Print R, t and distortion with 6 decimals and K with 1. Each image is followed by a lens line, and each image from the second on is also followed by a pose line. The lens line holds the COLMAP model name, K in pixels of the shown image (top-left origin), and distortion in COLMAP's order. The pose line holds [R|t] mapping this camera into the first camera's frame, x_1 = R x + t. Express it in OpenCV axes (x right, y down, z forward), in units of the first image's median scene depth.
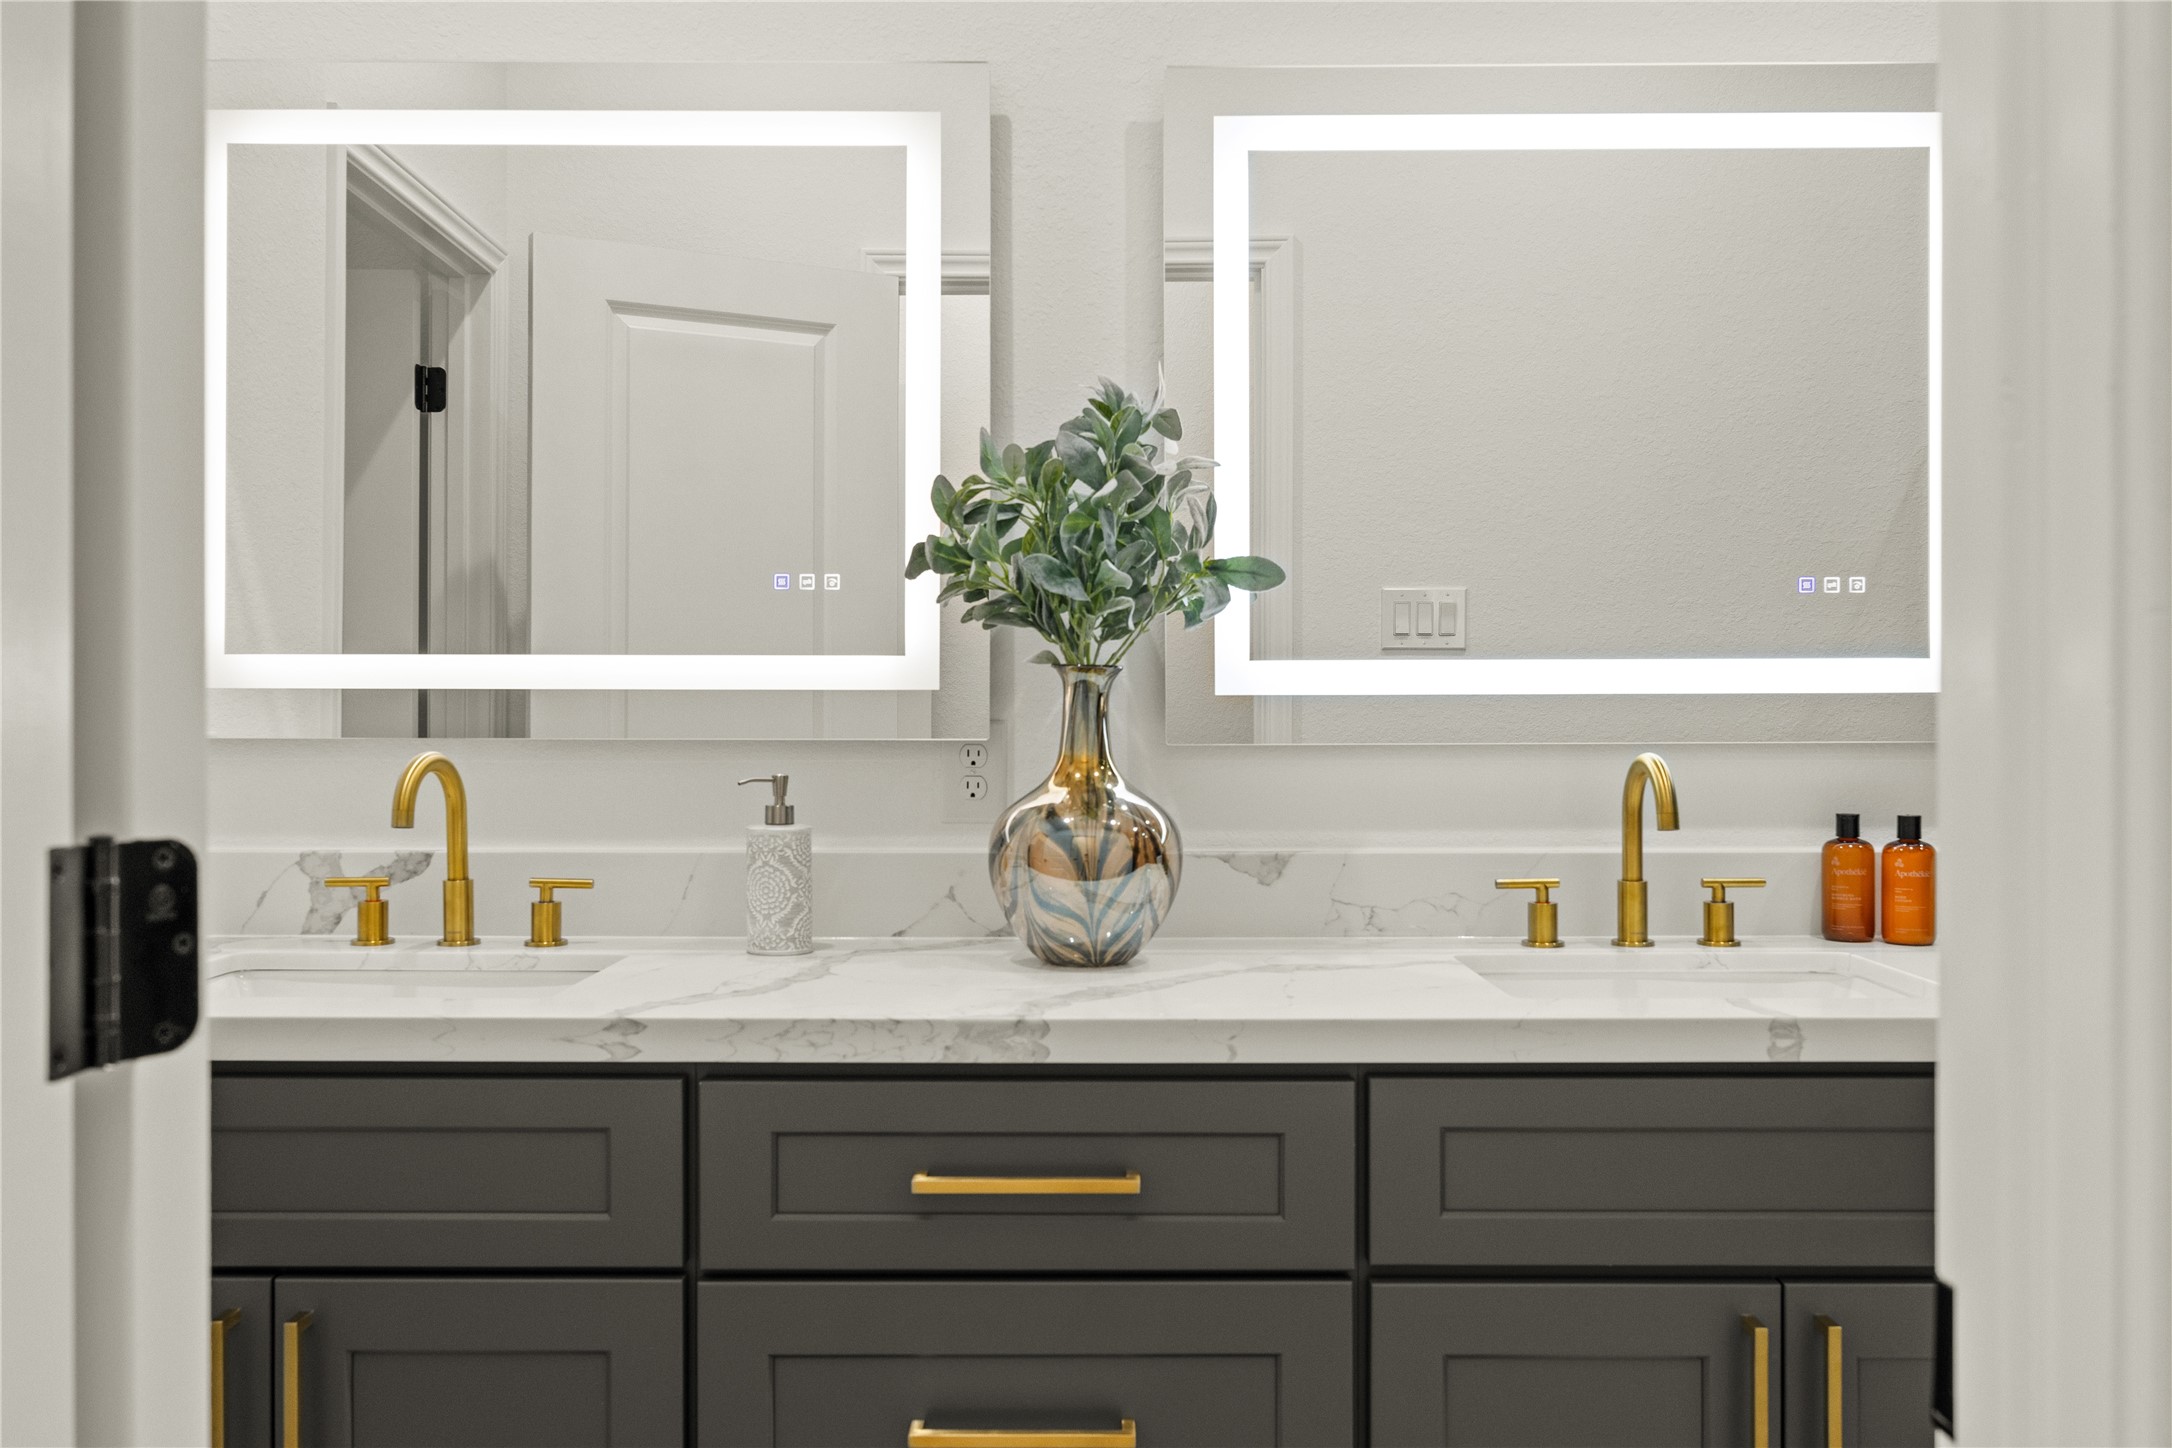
lens RADIAL K [[1763.1, 0, 1086.0], [0, 1763.1, 724.0], [0, 0, 1]] dist [-0.008982, -0.001489]
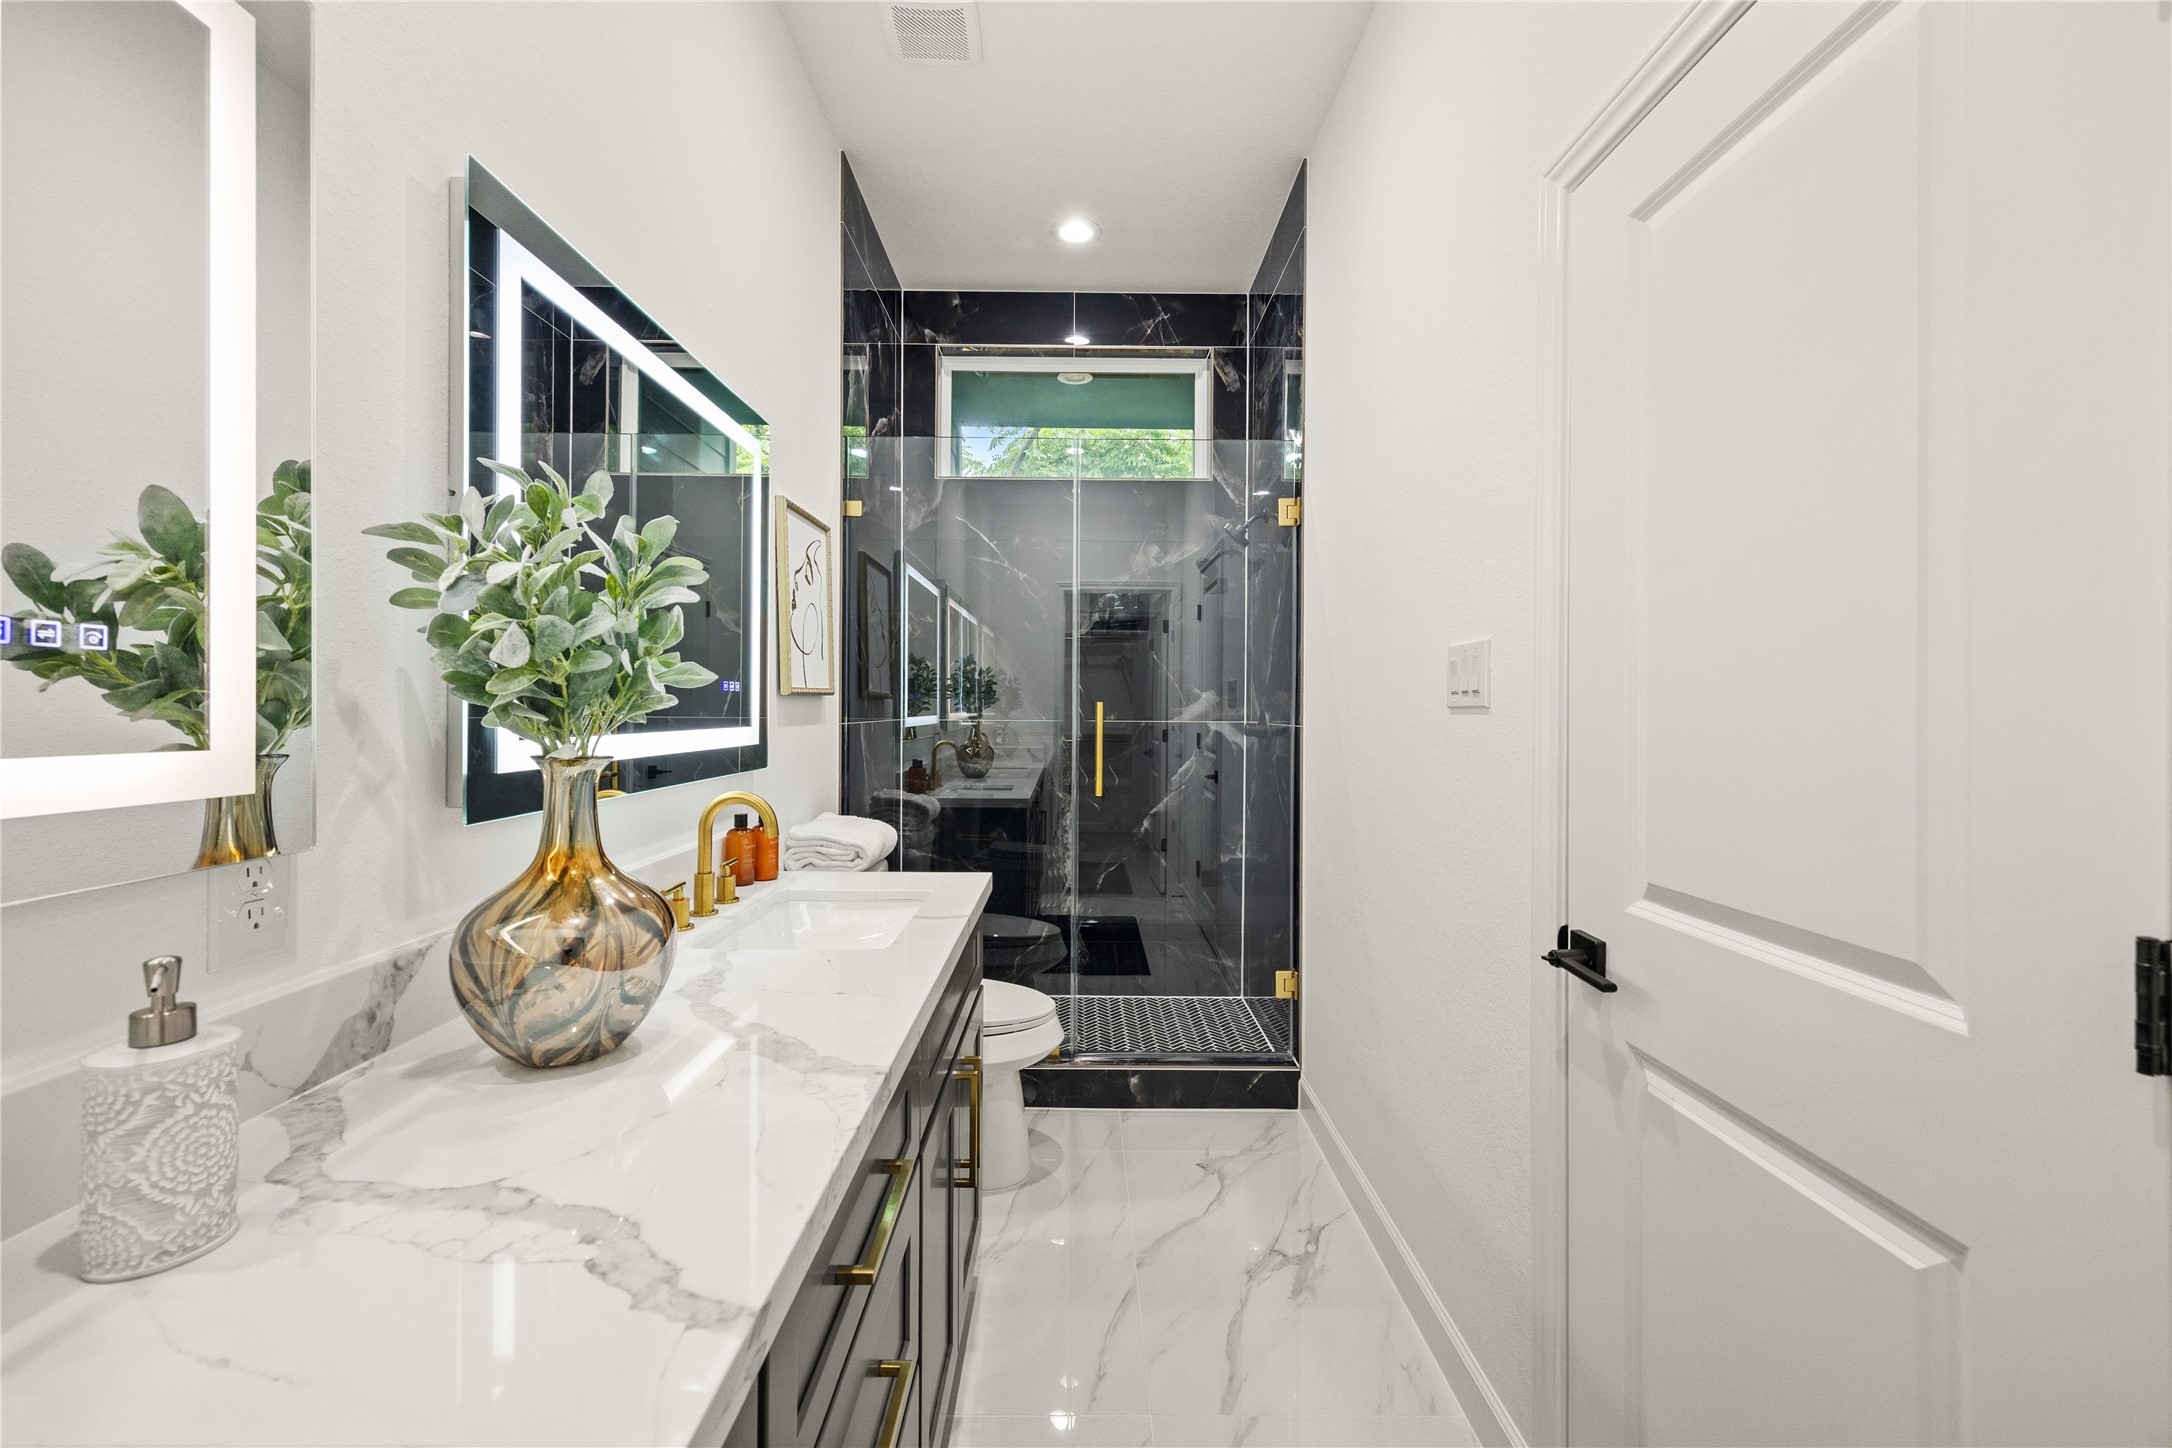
lens RADIAL K [[874.5, 0, 1090.1], [0, 874.5, 710.5], [0, 0, 1]] dist [0.006920, -0.000118]
pose [[-0.015244, -0.000623, 0.999884, -0.461055], [-0.000426, 1.000000, 0.000617, -0.054690], [-0.999884, -0.000416, -0.015244, 0.652236]]
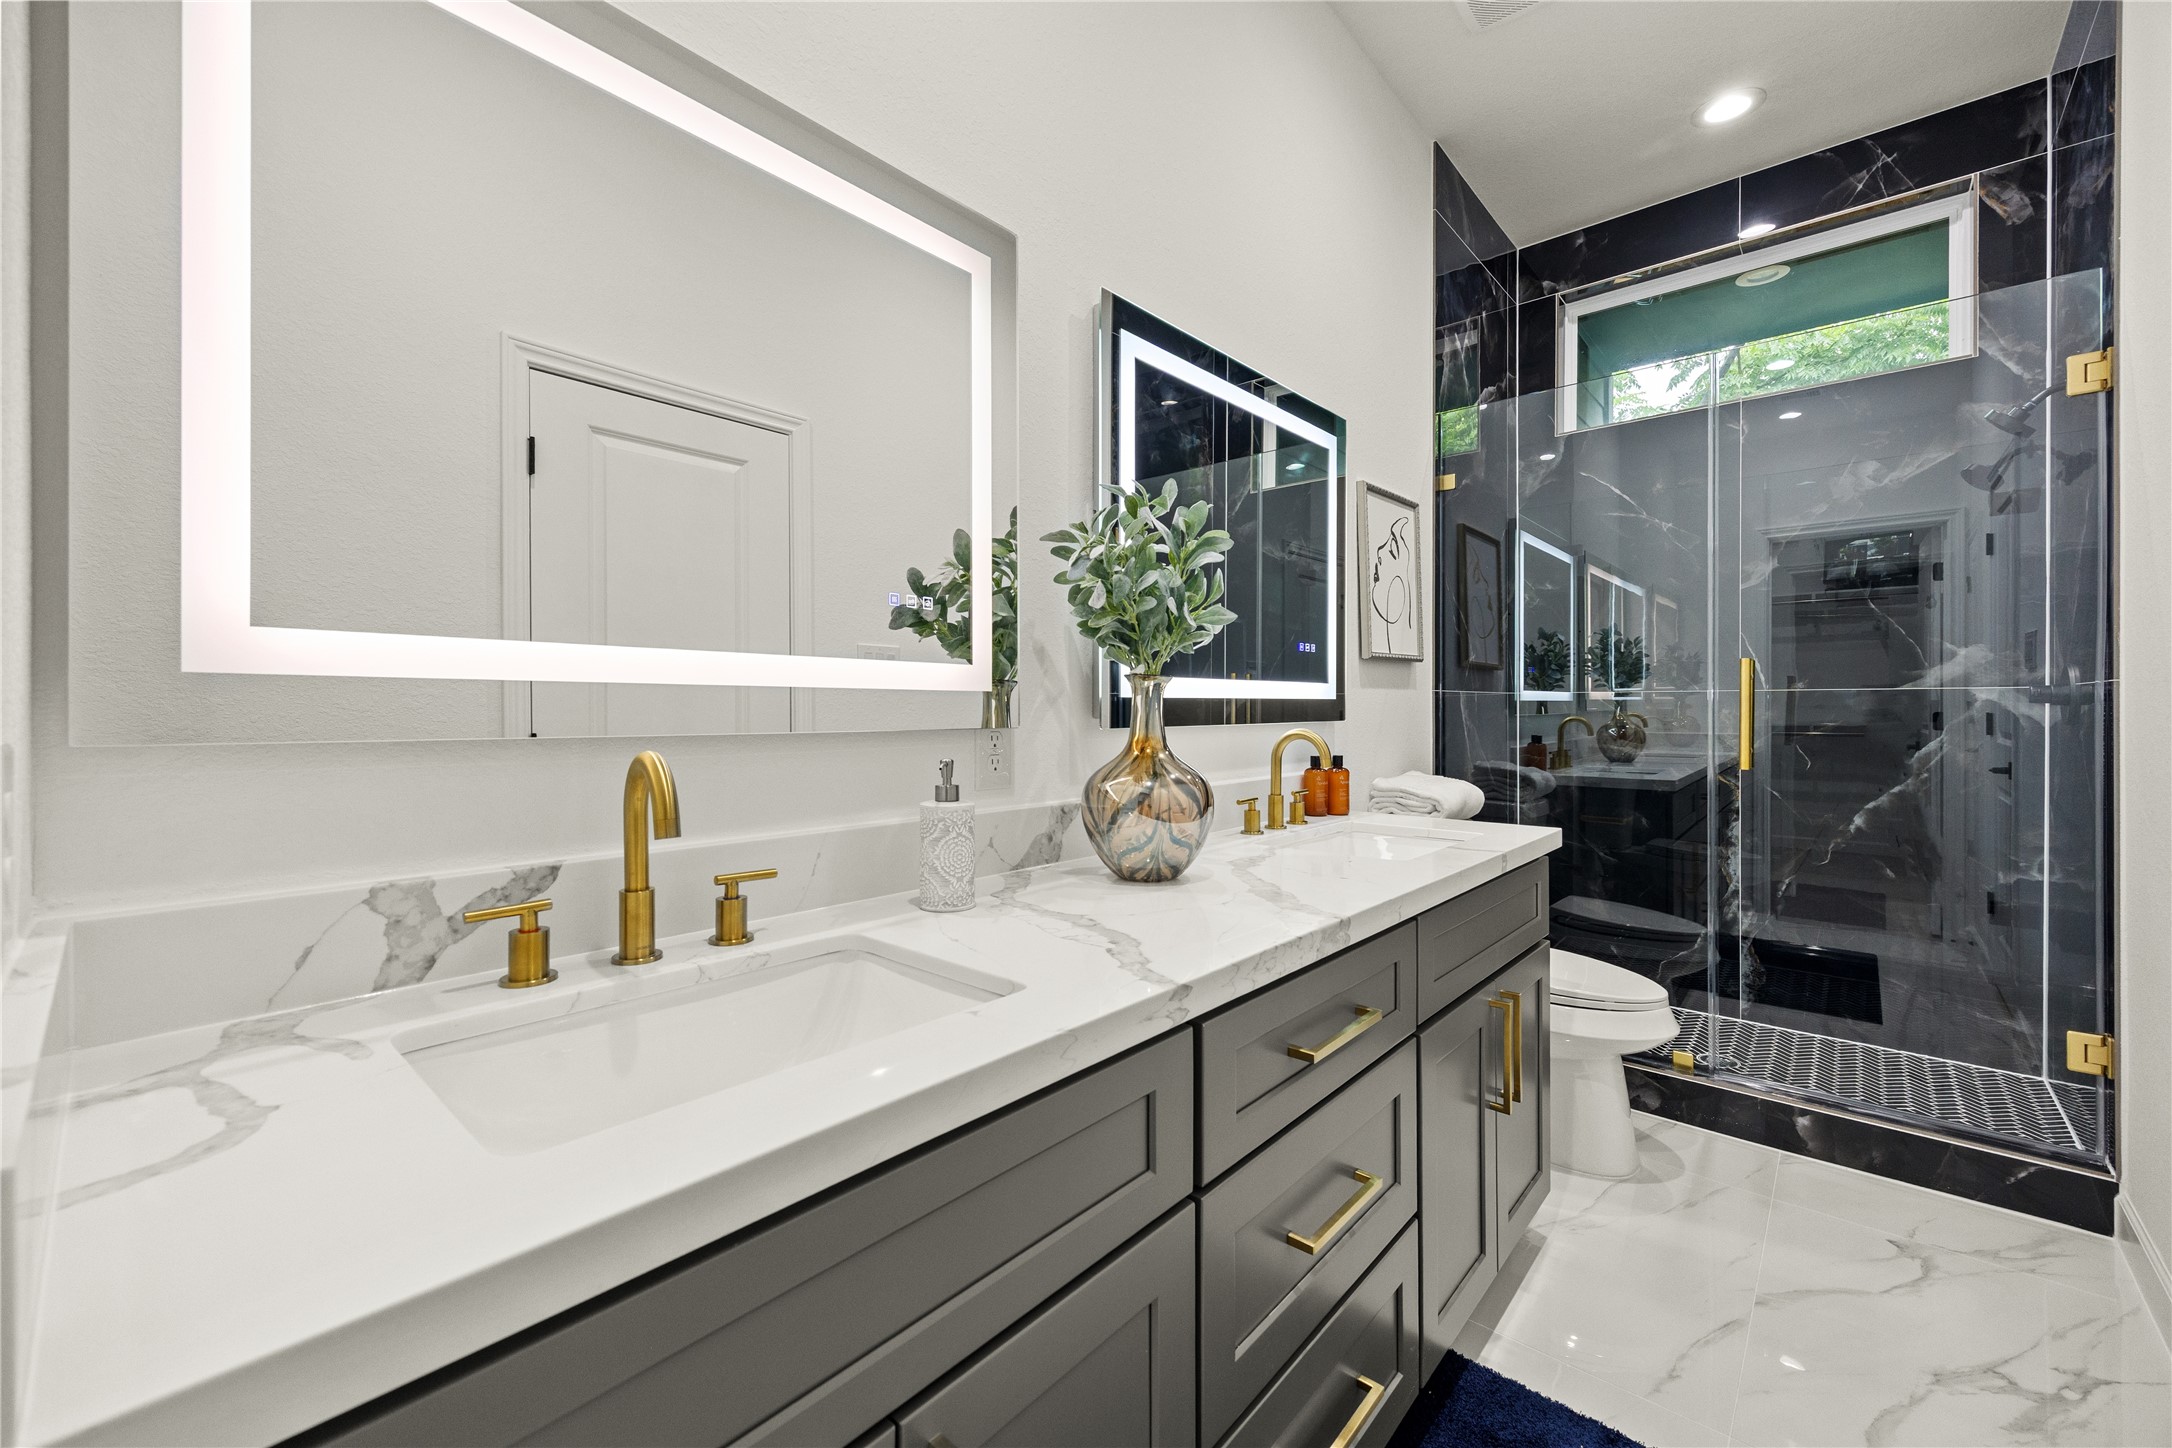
lens RADIAL K [[875.5, 0, 1081.0], [0, 875.5, 707.3], [0, 0, 1]] dist [0.002169, -0.000274]
pose [[0.663118, -0.000065, 0.748515, -0.534463], [0.006551, 0.999962, -0.005717, -0.002737], [-0.748486, 0.008695, 0.663094, 0.509976]]
